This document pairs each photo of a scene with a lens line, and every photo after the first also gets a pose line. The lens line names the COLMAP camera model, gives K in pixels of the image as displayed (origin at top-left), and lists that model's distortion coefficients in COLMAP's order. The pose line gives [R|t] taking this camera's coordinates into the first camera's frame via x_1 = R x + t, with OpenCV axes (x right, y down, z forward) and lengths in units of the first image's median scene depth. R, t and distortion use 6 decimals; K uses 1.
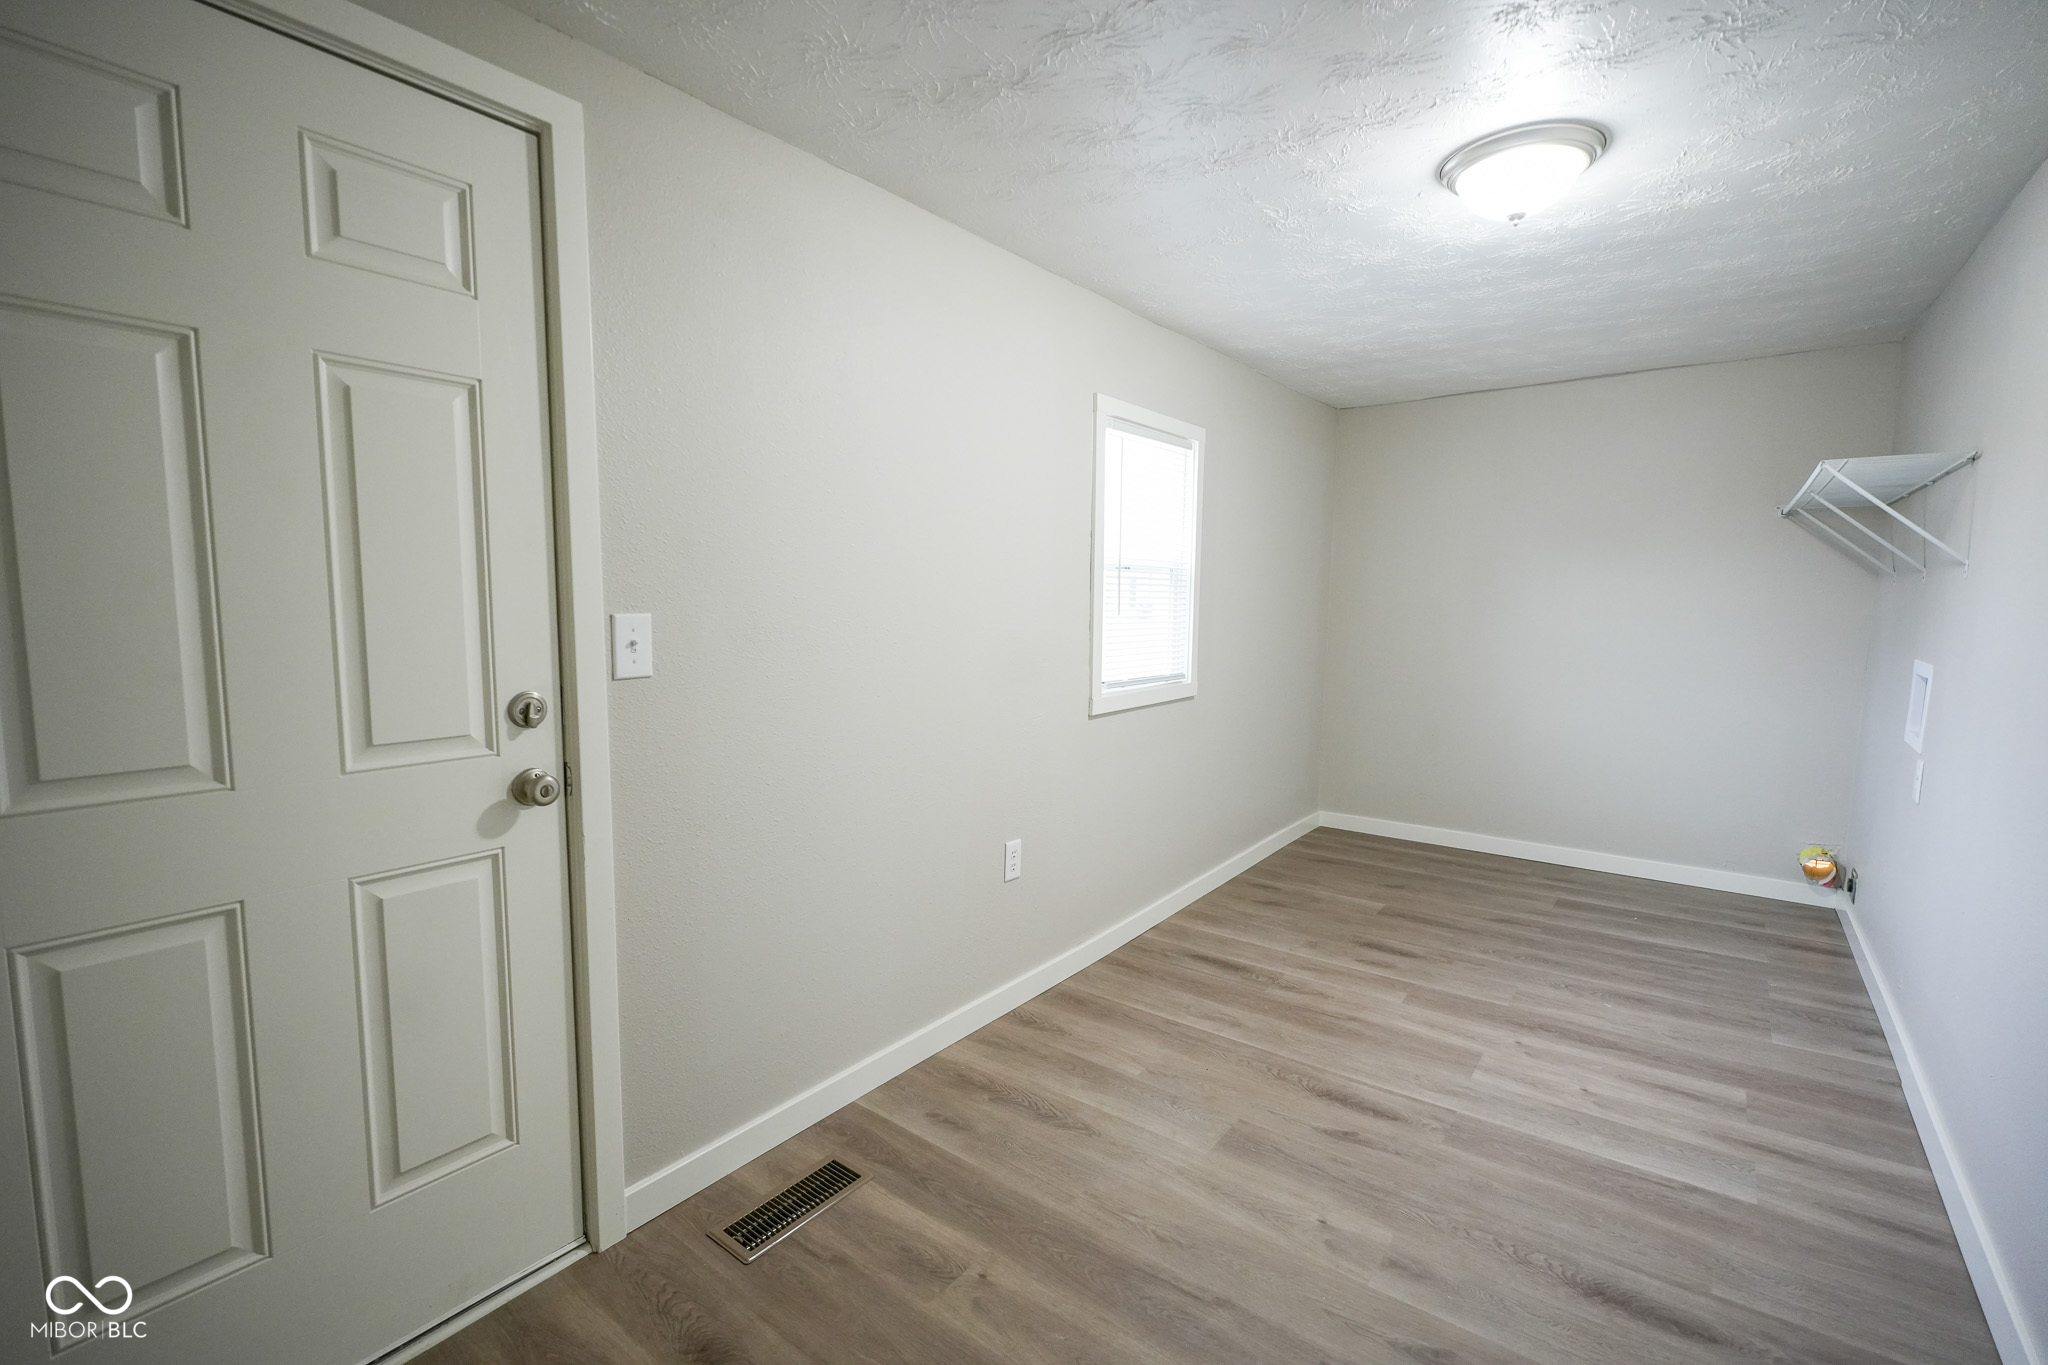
lens RADIAL K [[898.1, 0, 1018.6], [0, 898.1, 688.9], [0, 0, 1]] dist [0.000161, -0.000294]
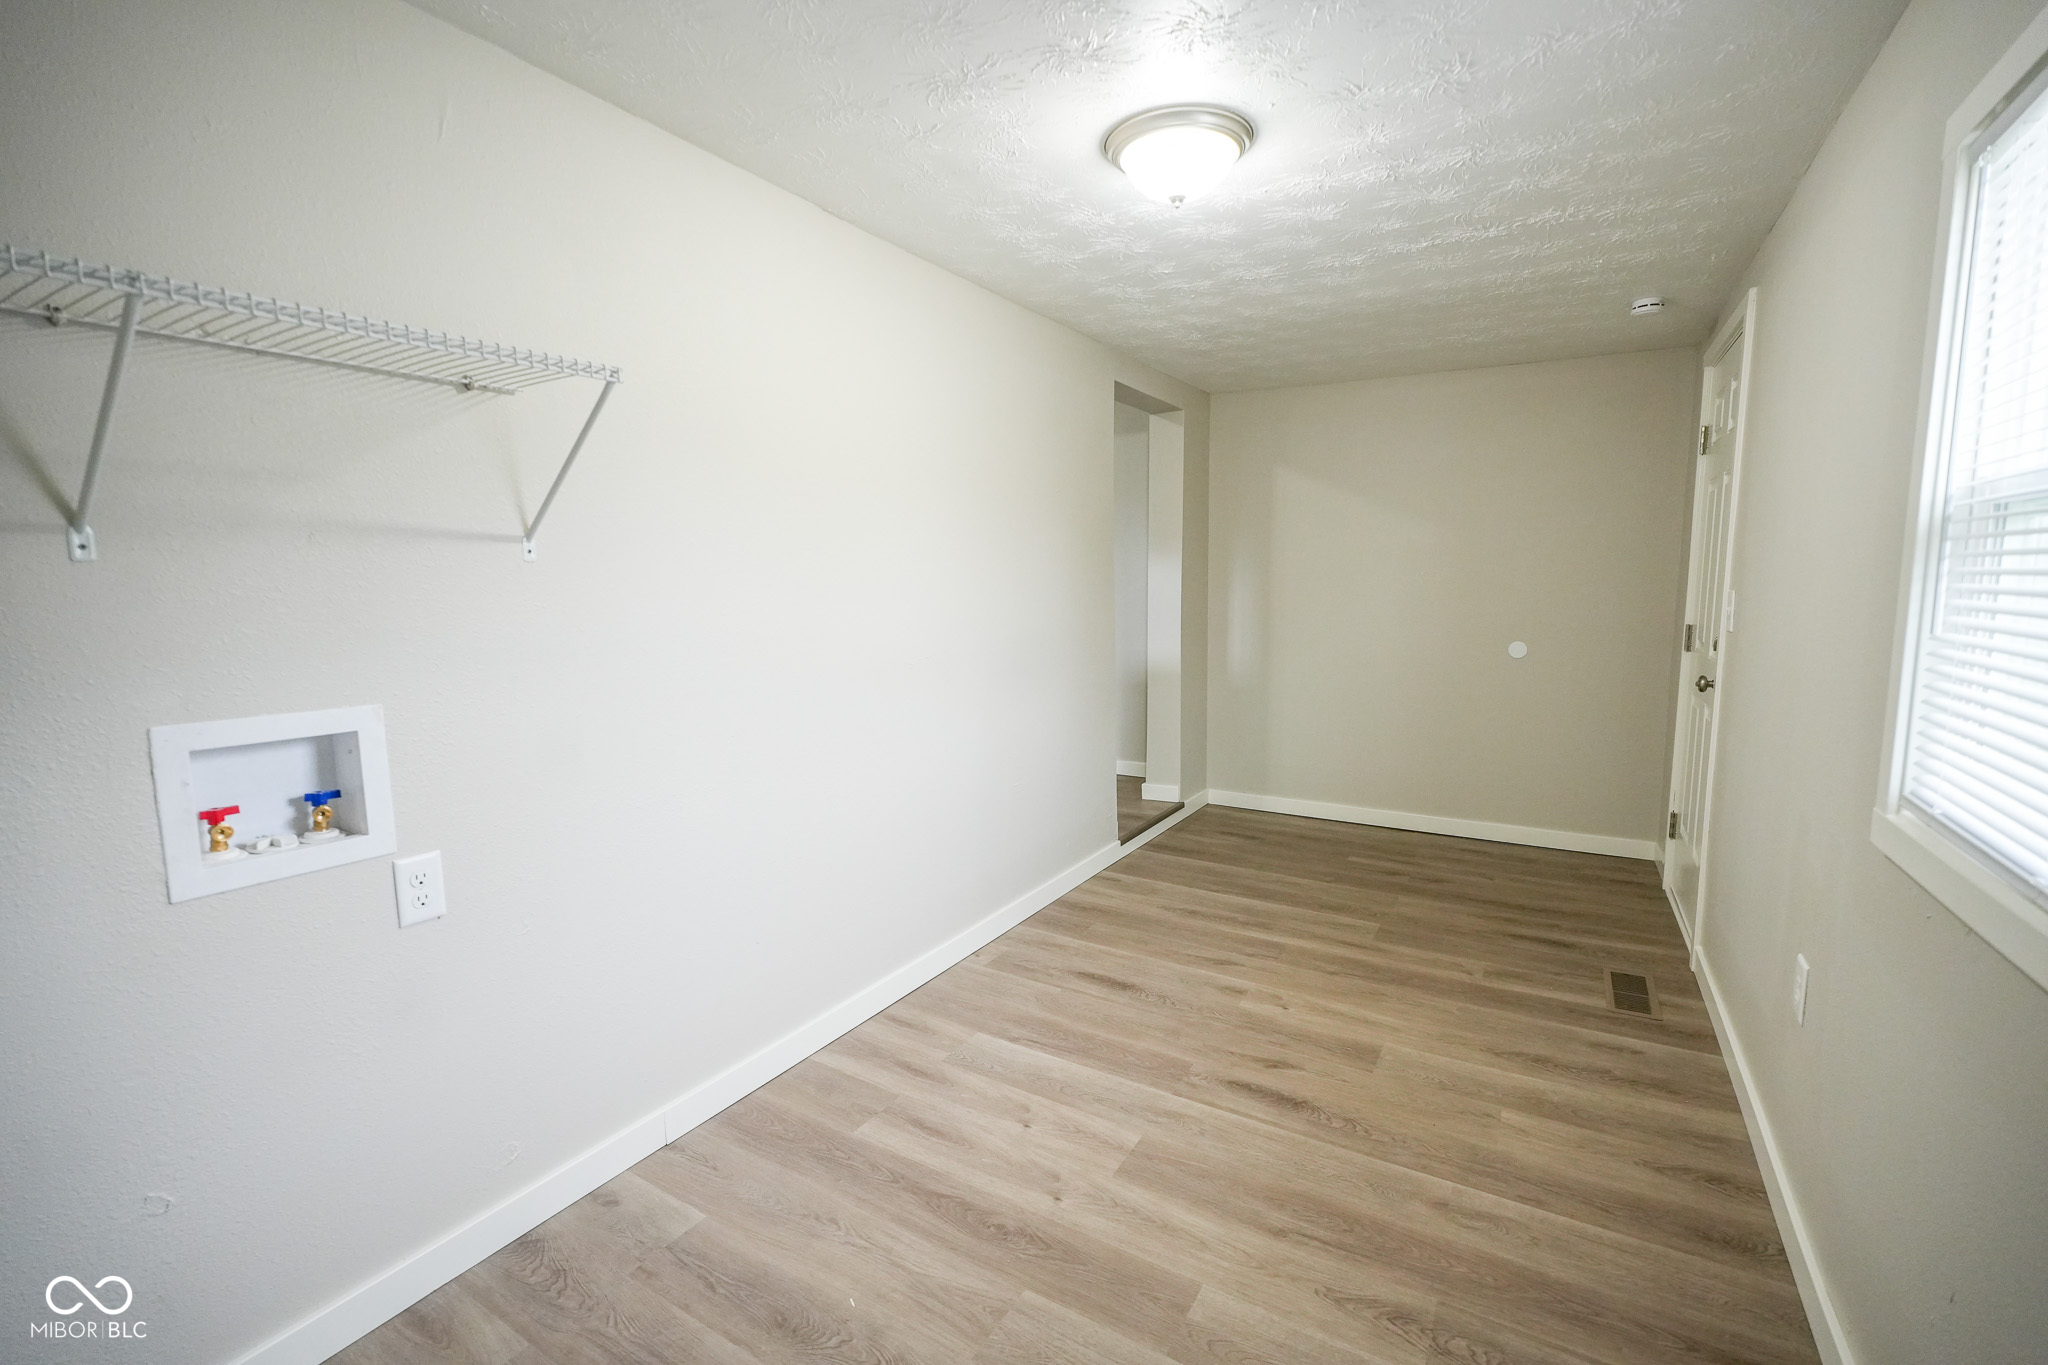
lens RADIAL K [[898.1, 0, 1030.0], [0, 898.1, 686.0], [0, 0, 1]] dist [0.000161, -0.000294]
pose [[-0.991919, 0.018350, -0.125542, 0.736658], [-0.009674, 0.975667, 0.219045, -0.187335], [0.126507, 0.218490, -0.967604, 1.789935]]
